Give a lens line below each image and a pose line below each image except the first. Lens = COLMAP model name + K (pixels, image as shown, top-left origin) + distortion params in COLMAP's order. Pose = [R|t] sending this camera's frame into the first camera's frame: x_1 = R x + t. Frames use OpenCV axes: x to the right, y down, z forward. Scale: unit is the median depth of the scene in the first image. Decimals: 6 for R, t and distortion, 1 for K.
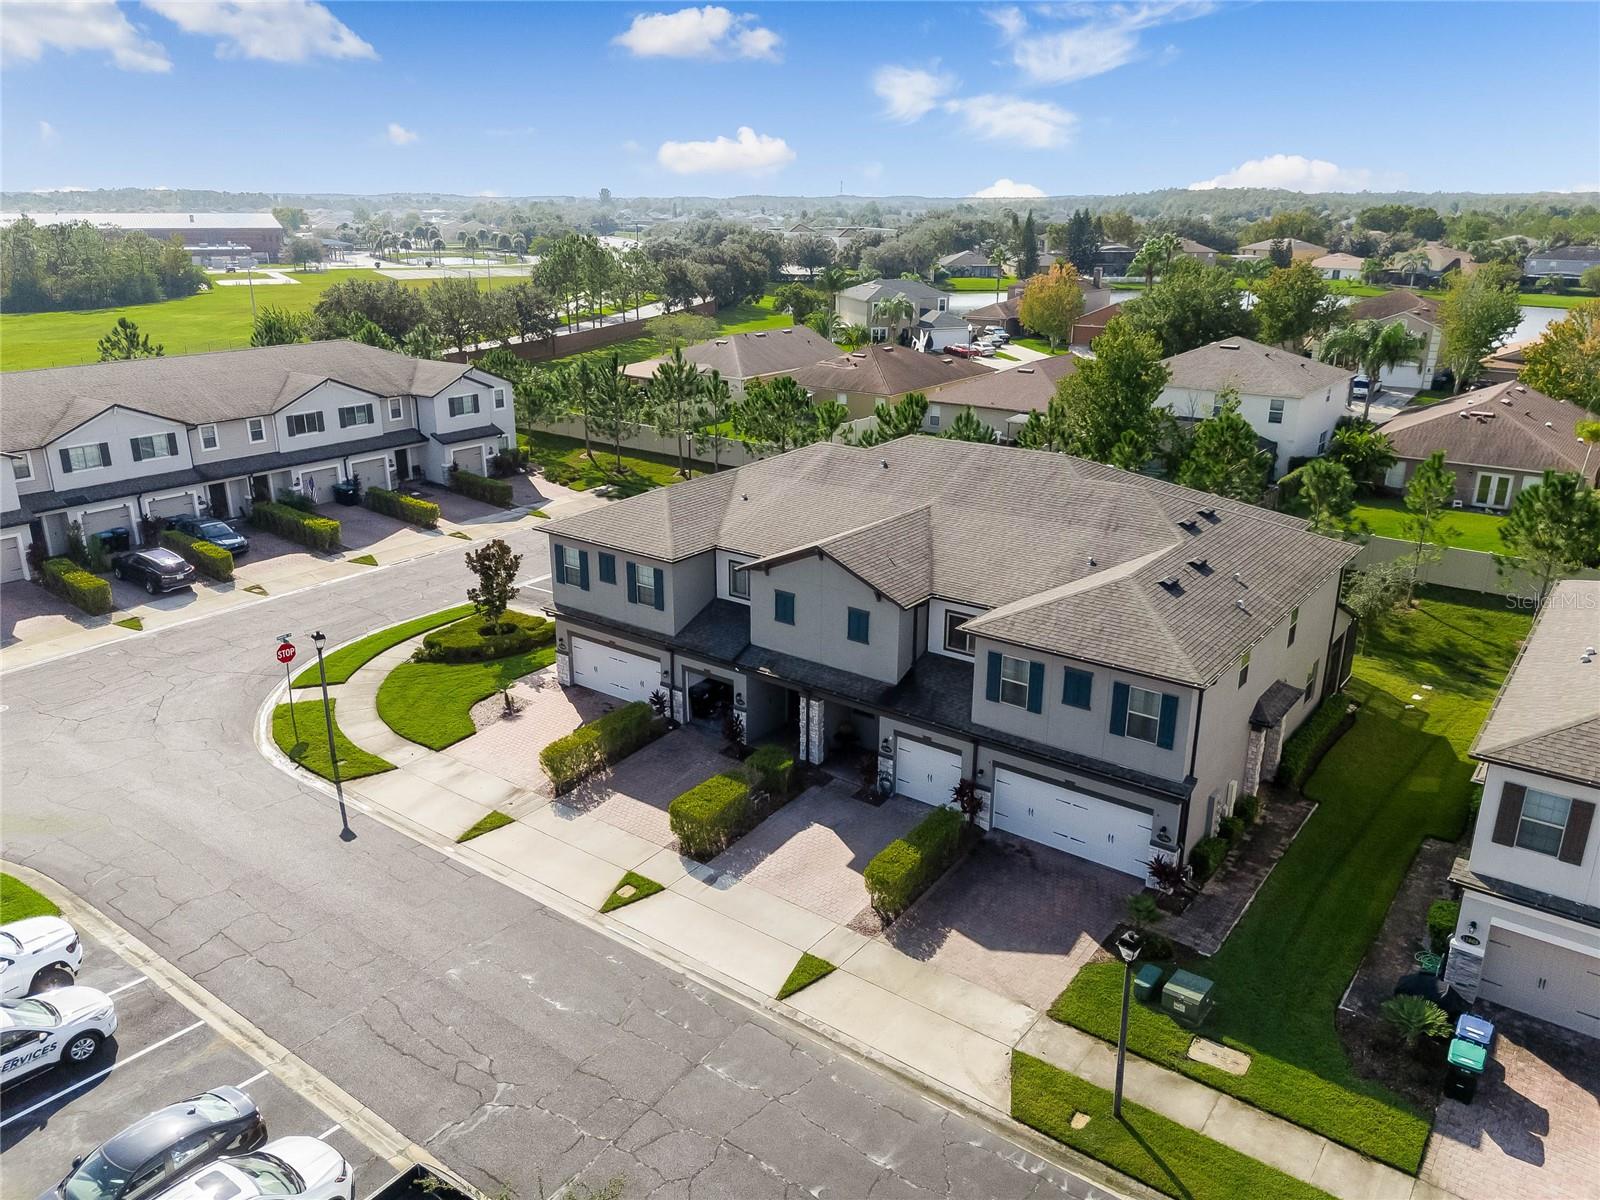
lens RADIAL K [[1177.7, 0, 796.9], [0, 1177.7, 602.4], [0, 0, 1]] dist [0.080627, -0.094892]
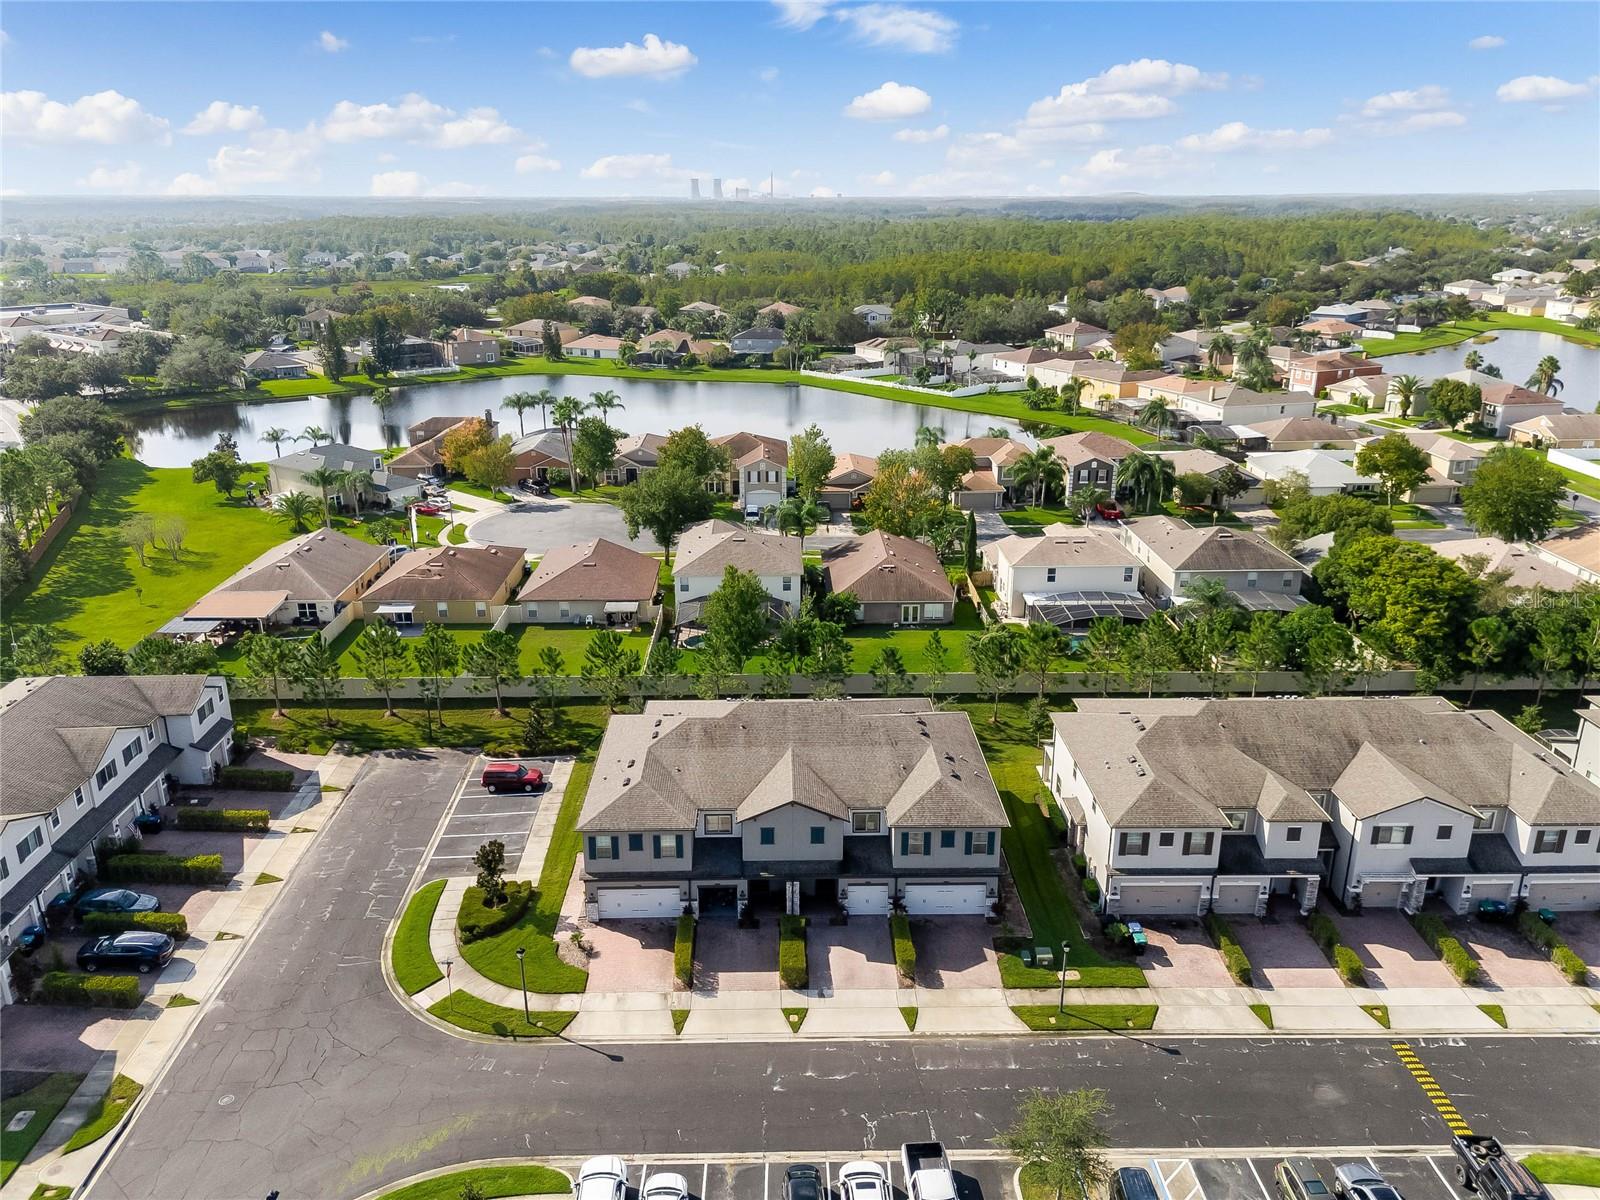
lens RADIAL K [[1189.2, 0, 799.6], [0, 1189.2, 581.4], [0, 0, 1]] dist [0.066720, -0.083876]
pose [[0.784116, -0.192848, 0.589892, -0.924854], [0.201530, 0.978108, 0.051880, -0.438929], [-0.586982, 0.078201, 0.805814, -0.495336]]
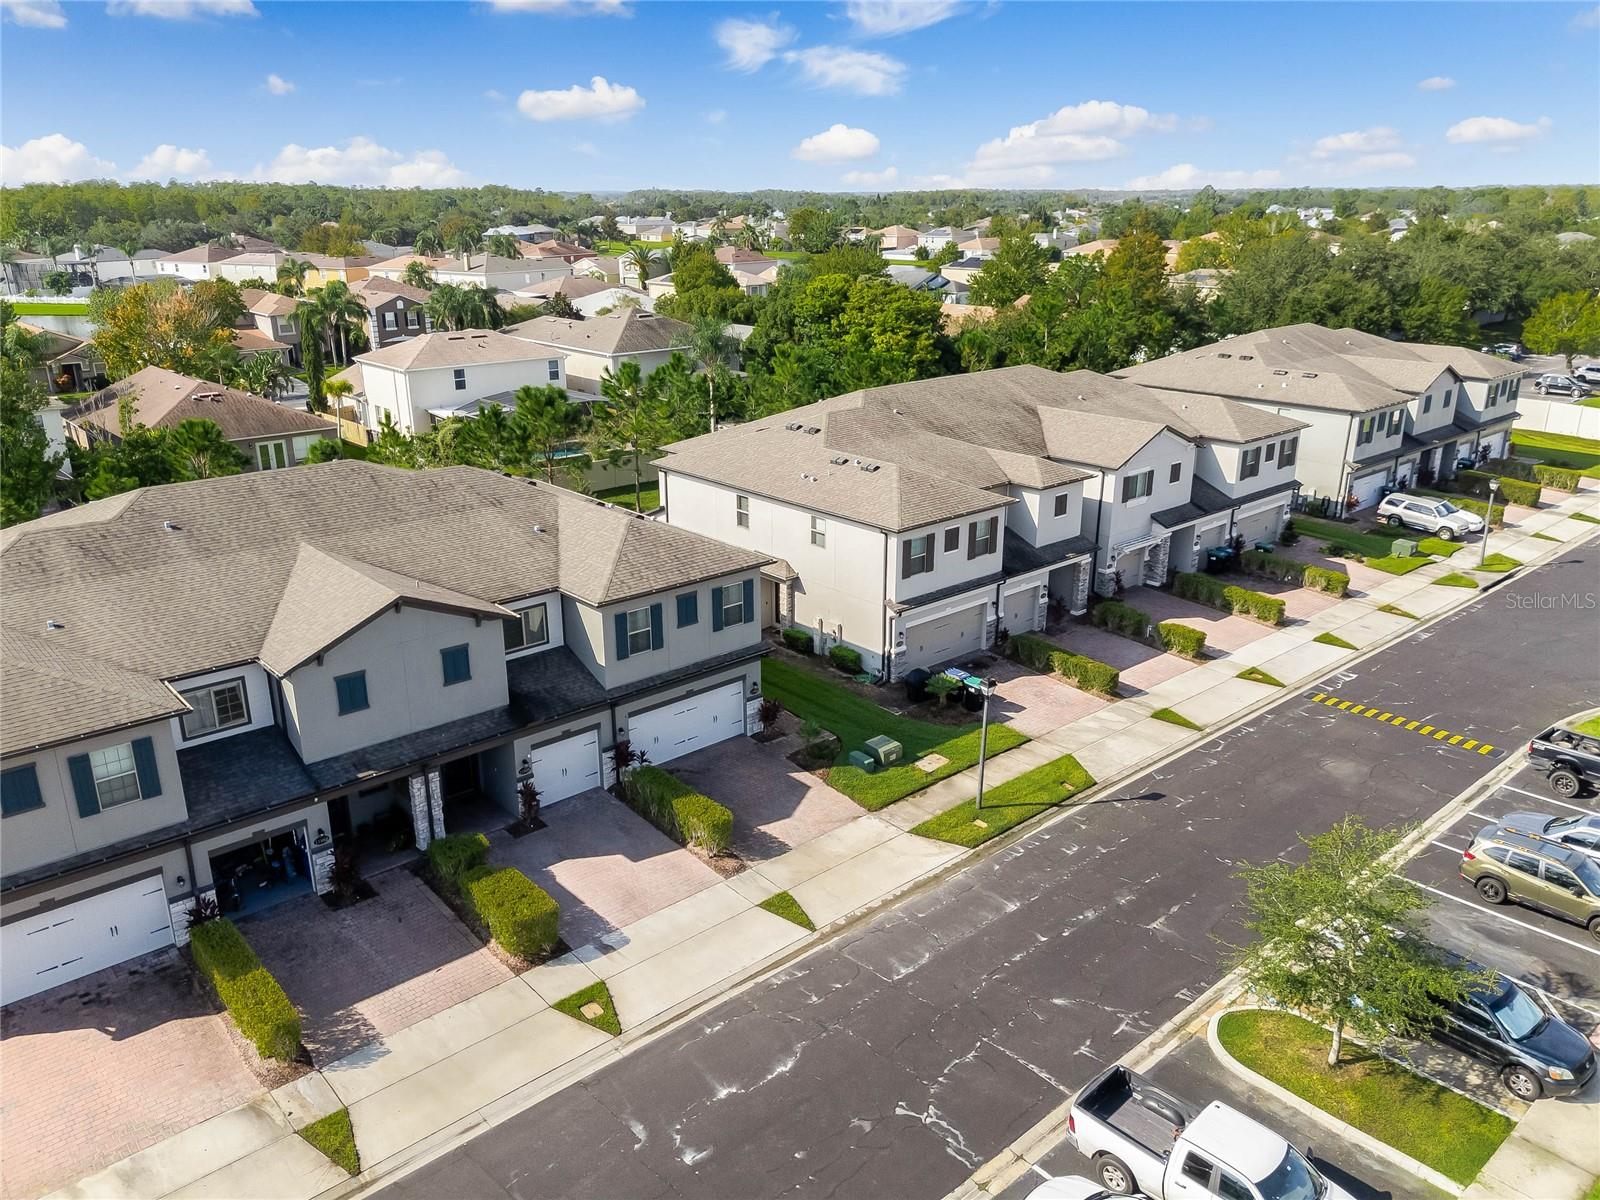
lens RADIAL K [[1177.7, 0, 796.9], [0, 1177.7, 602.4], [0, 0, 1]] dist [0.080627, -0.094892]
pose [[0.196547, -0.320858, 0.926509, -0.657943], [0.317687, 0.914805, 0.249412, -0.152693], [-0.927601, 0.245319, 0.281735, 0.452253]]
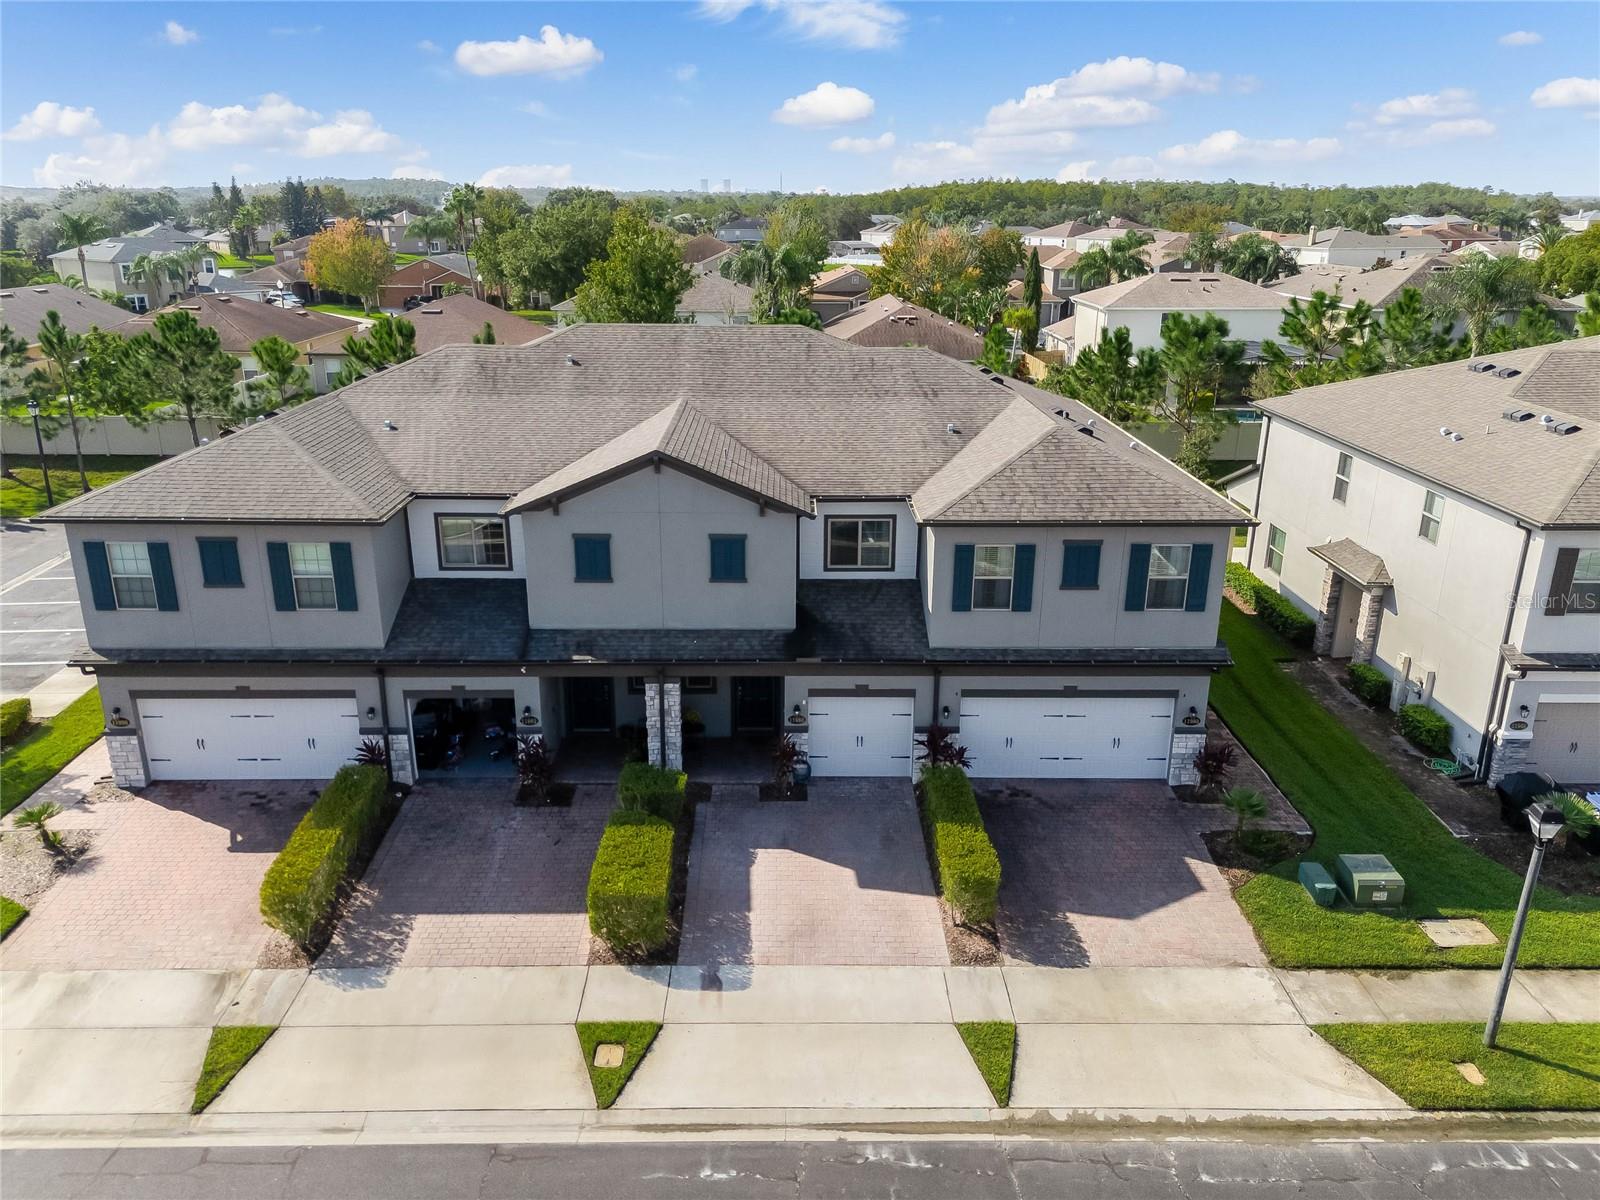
lens RADIAL K [[1177.7, 0, 796.9], [0, 1177.7, 602.4], [0, 0, 1]] dist [0.080627, -0.094892]
pose [[0.790082, -0.195860, 0.580869, -0.296824], [0.194399, 0.978727, 0.065596, 0.007016], [-0.581360, 0.061094, 0.811350, 0.379437]]
